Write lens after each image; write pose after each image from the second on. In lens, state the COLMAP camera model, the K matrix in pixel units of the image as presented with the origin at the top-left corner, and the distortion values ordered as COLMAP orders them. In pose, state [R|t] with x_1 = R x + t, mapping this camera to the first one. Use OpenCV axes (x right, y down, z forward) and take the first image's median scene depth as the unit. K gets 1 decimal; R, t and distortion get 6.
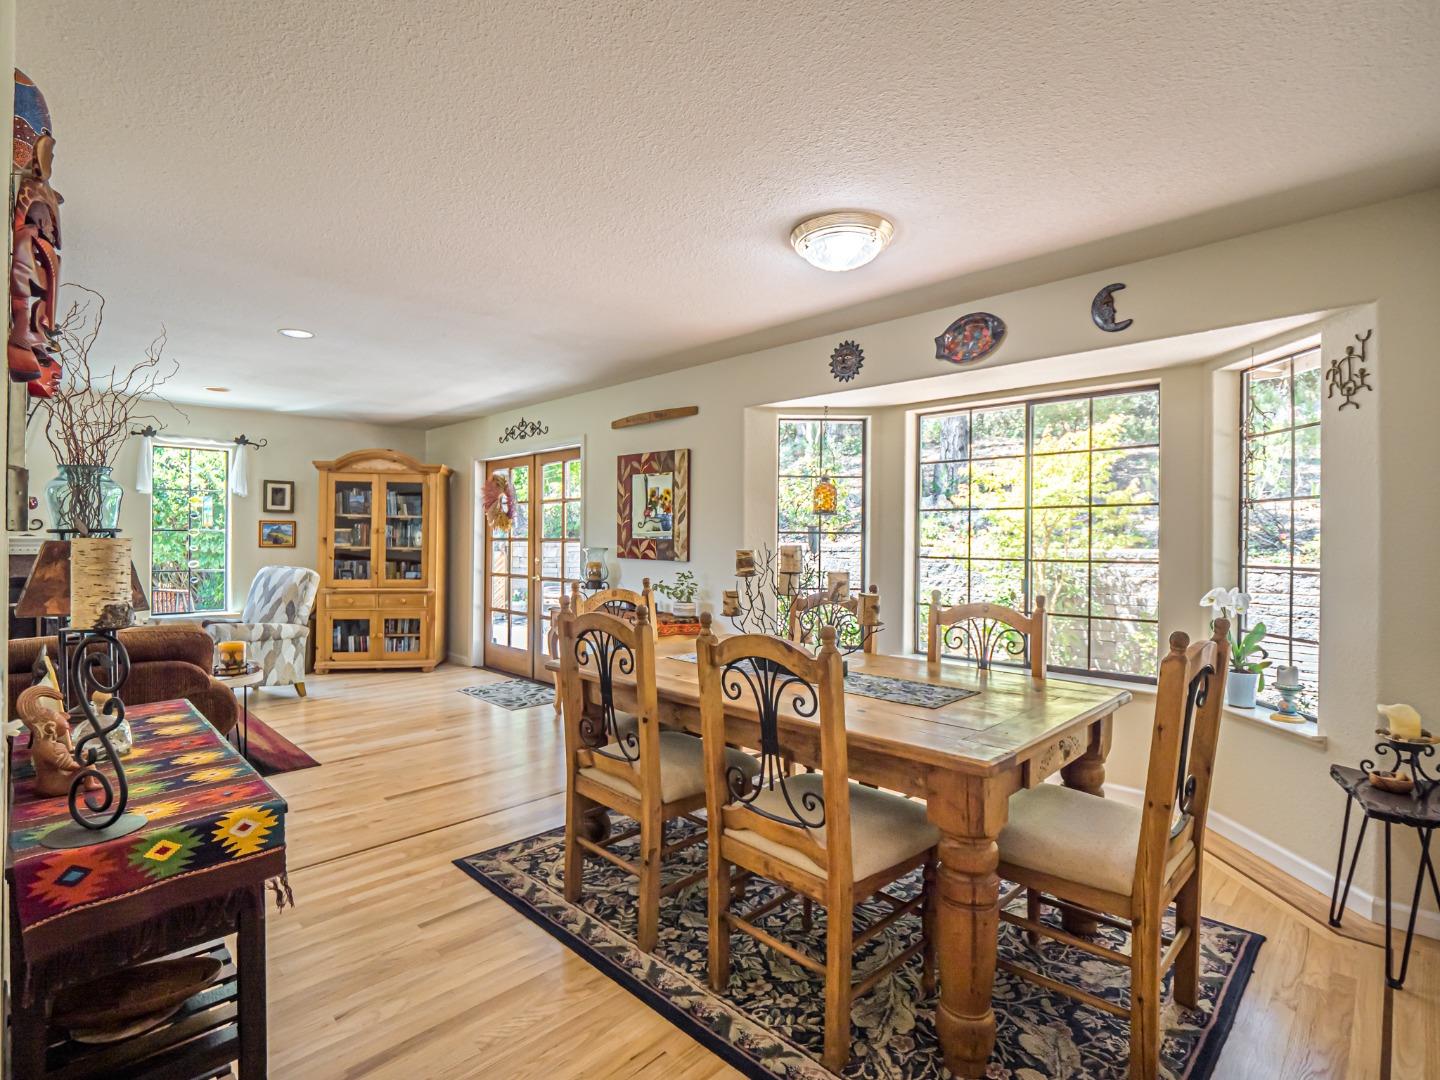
lens RADIAL K [[705.9, 0, 704.6], [0, 705.9, 537.0], [0, 0, 1]] dist [0.009956, -0.022171]
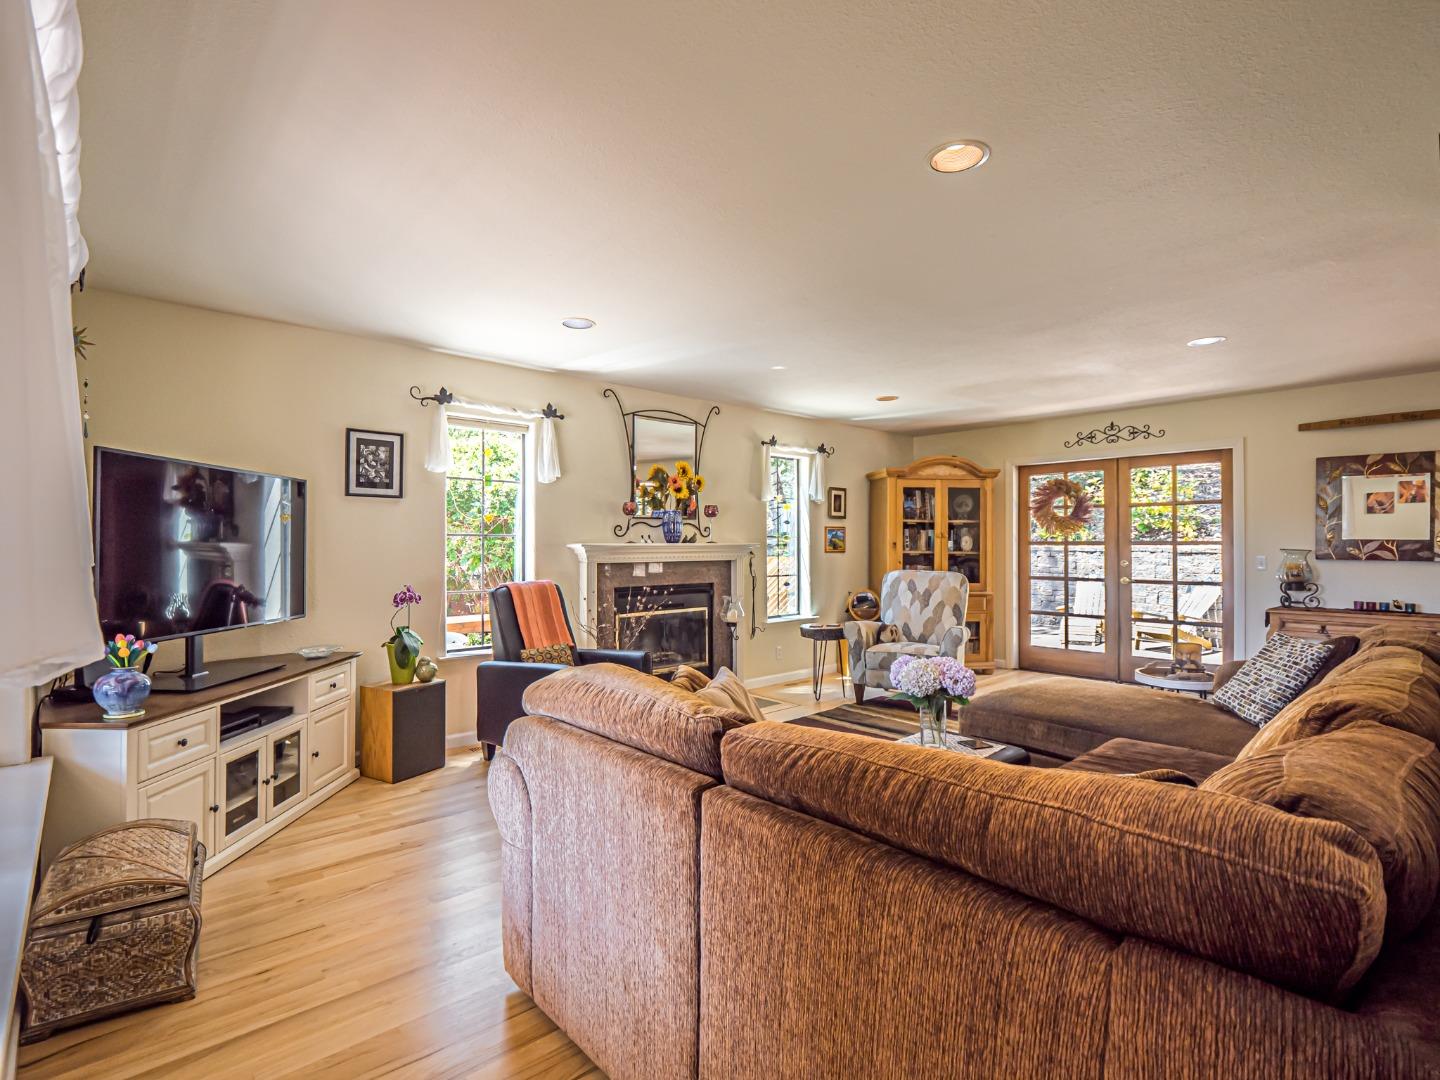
lens RADIAL K [[705.9, 0, 704.6], [0, 705.9, 537.0], [0, 0, 1]] dist [0.009956, -0.022171]
pose [[0.998177, -0.008384, -0.059761, -0.750596], [0.007856, 0.999928, -0.009058, 0.000011], [0.059833, 0.008572, 0.998172, -0.037547]]
